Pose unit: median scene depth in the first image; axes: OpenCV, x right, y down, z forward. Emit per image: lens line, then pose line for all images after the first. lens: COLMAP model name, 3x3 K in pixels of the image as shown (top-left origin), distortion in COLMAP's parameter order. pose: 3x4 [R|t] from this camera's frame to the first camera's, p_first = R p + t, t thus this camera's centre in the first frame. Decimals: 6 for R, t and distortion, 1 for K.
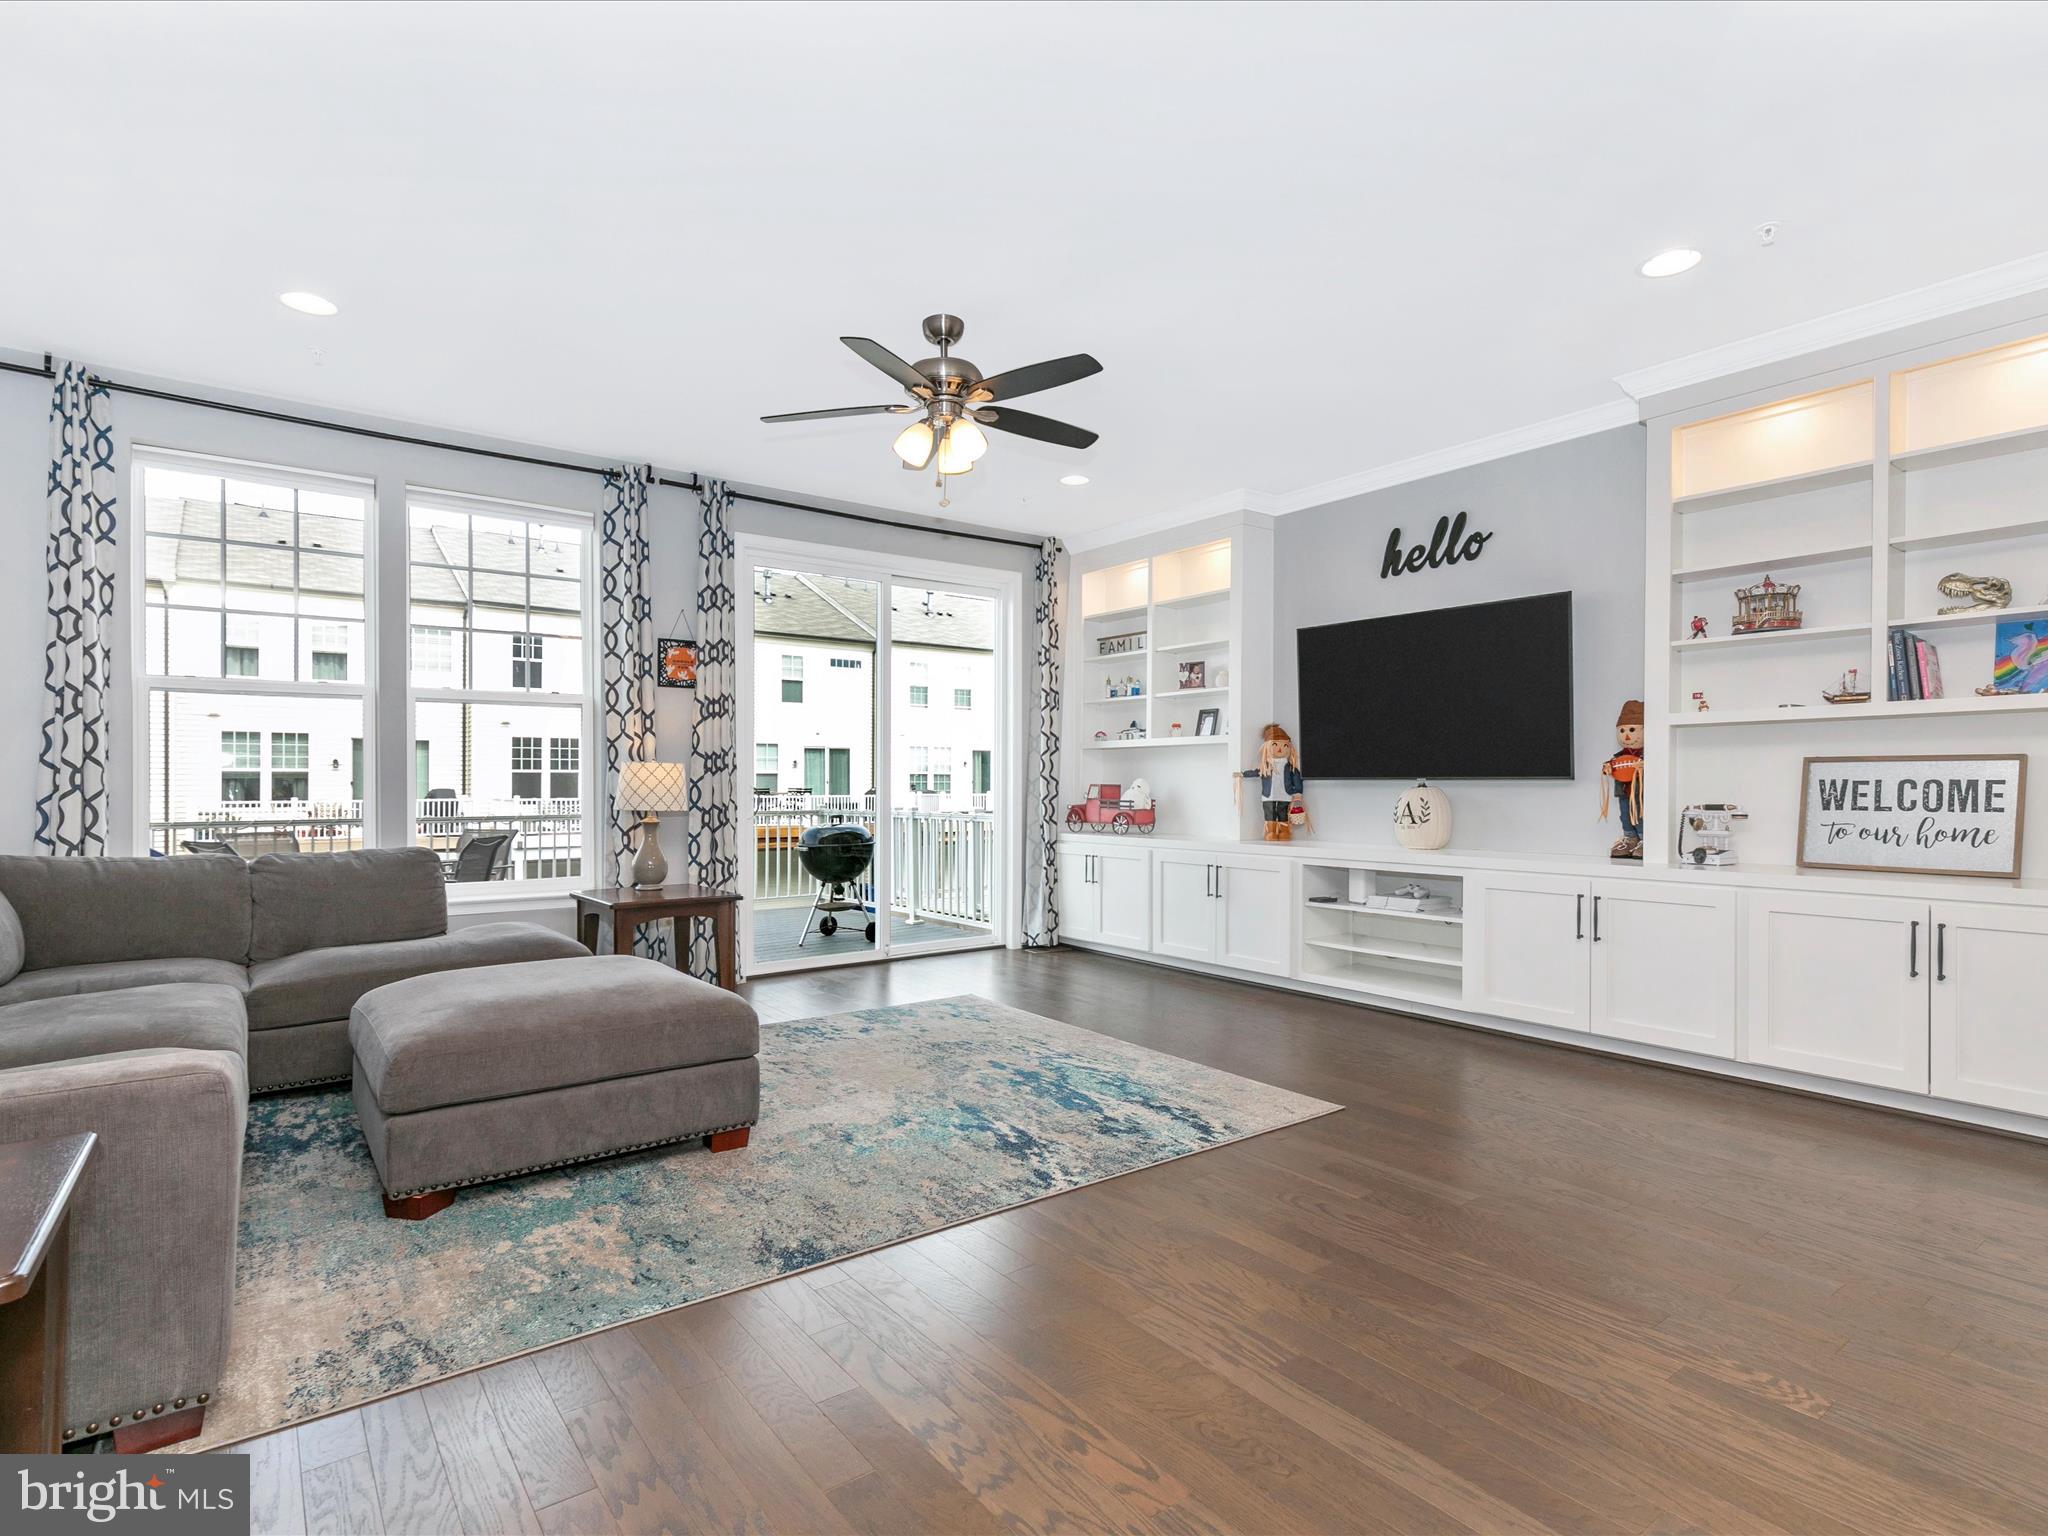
lens RADIAL K [[1045.7, 0, 1051.6], [0, 1045.7, 804.3], [0, 0, 1]] dist [0.009791, -0.001098]
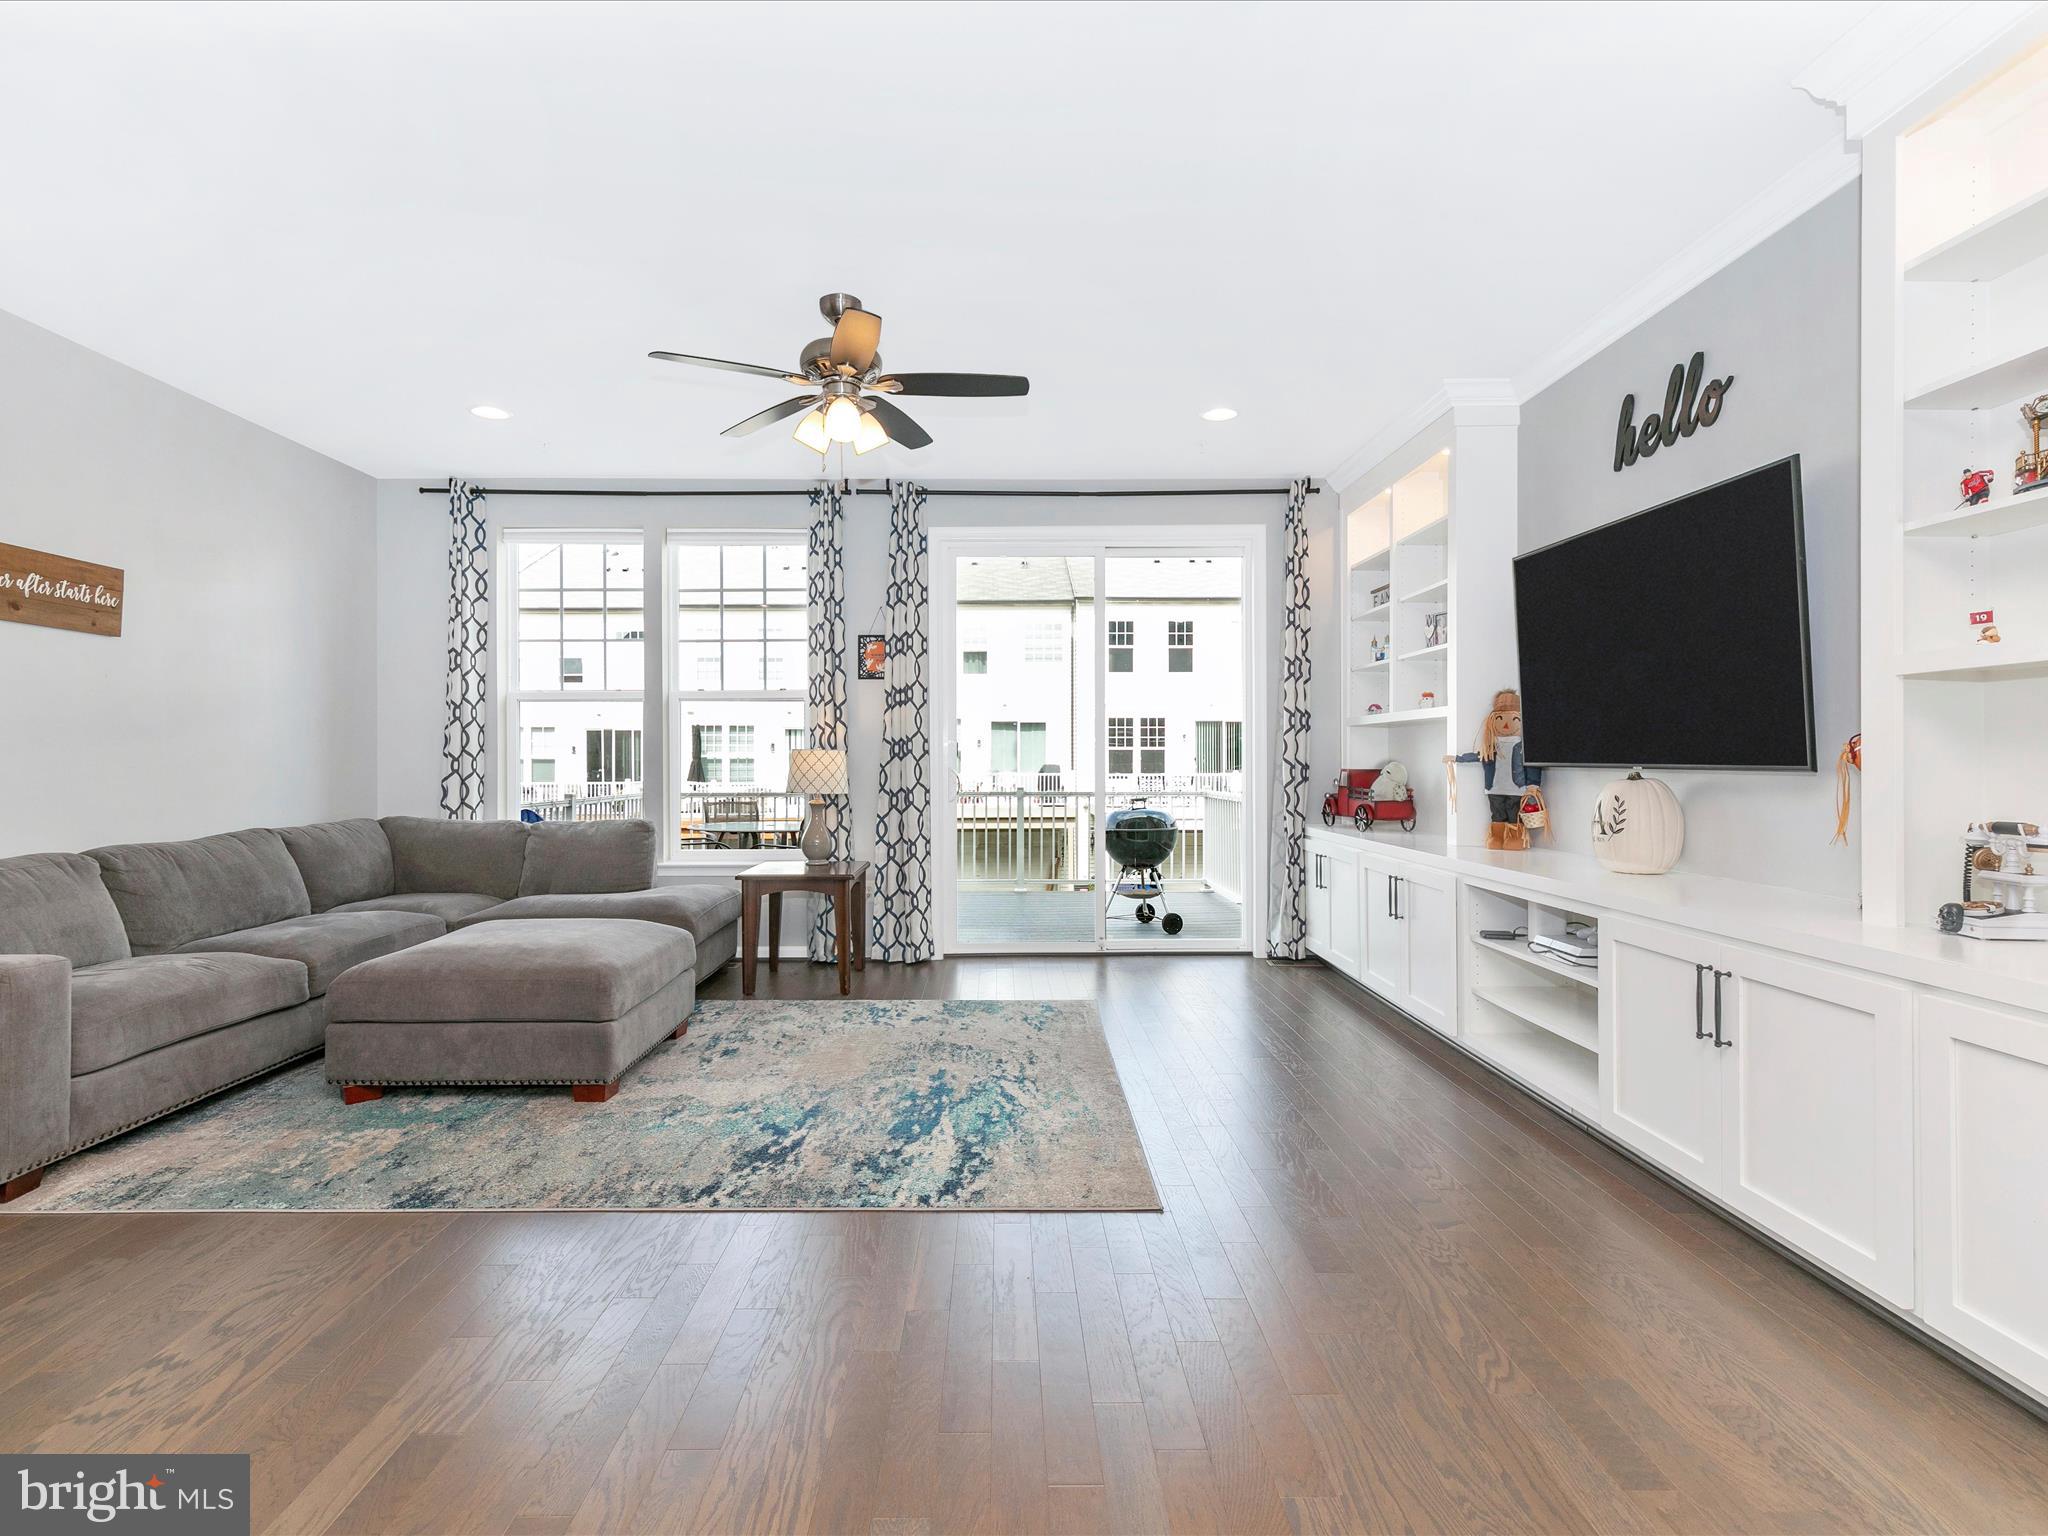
lens RADIAL K [[1074.3, 0, 1010.2], [0, 1074.3, 772.5], [0, 0, 1]] dist [0.012506, -0.001049]
pose [[0.794817, 0.007286, -0.606806, 0.465559], [-0.011055, 0.999936, -0.002473, -0.015179], [0.606749, 0.008674, 0.794846, 0.221320]]
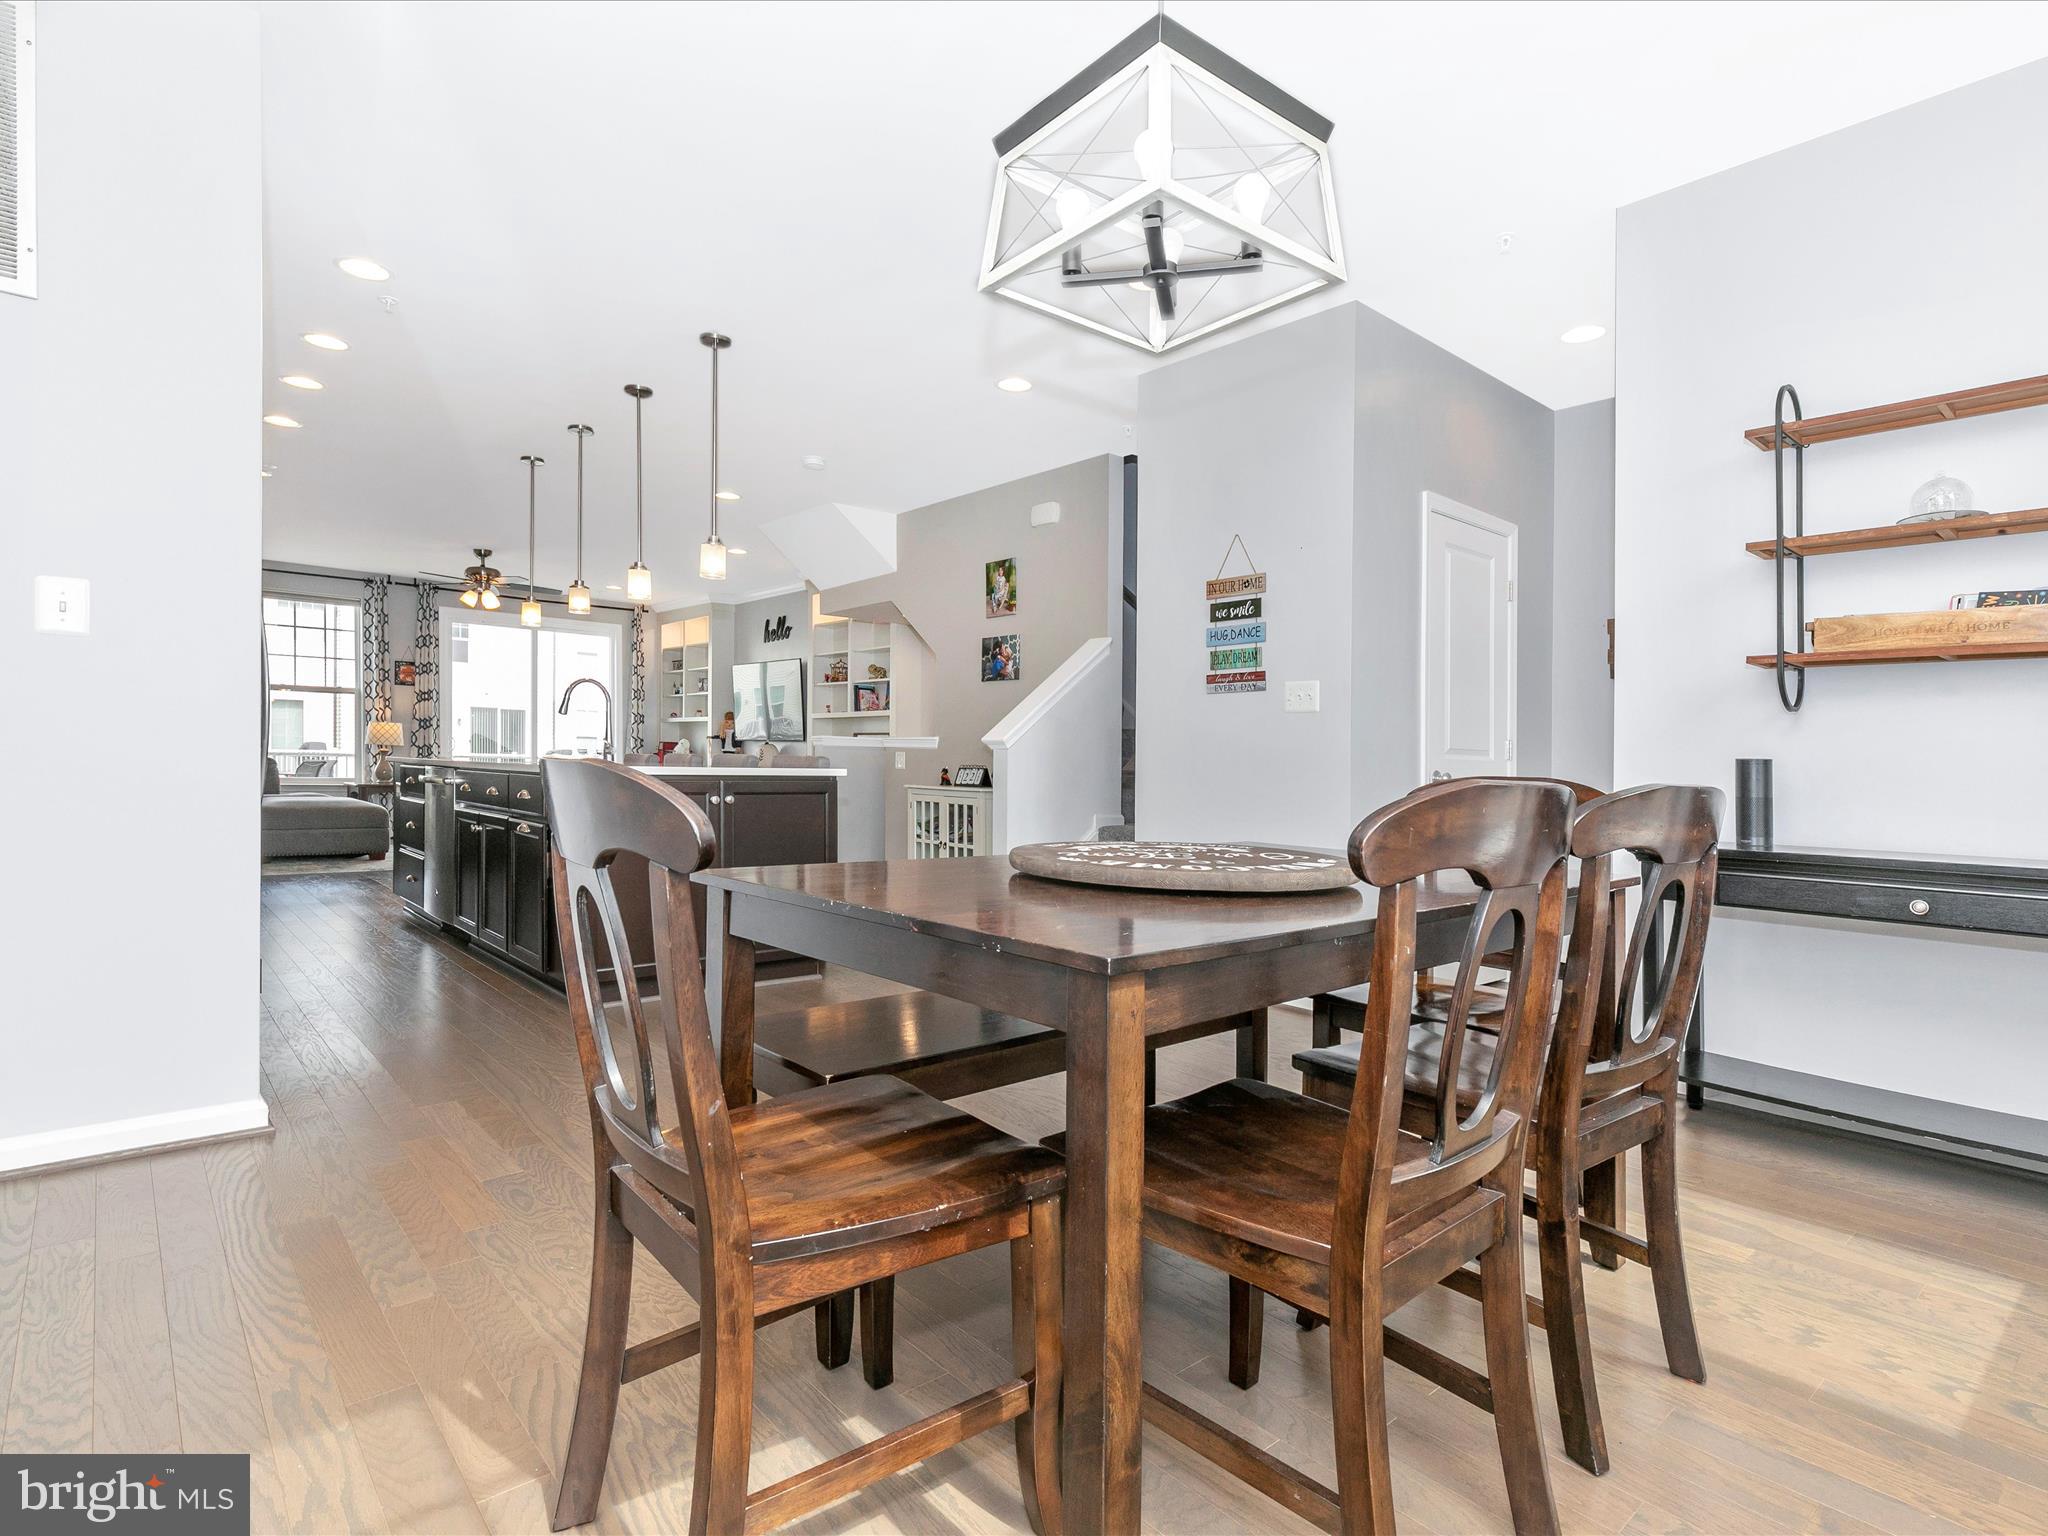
lens RADIAL K [[1045.7, 0, 1051.6], [0, 1045.7, 804.3], [0, 0, 1]] dist [0.009791, -0.001098]
pose [[0.997065, 0.021325, 0.073526, 0.795587], [-0.023060, 0.999474, 0.022823, 0.045209], [-0.073000, -0.024452, 0.997032, -1.192524]]
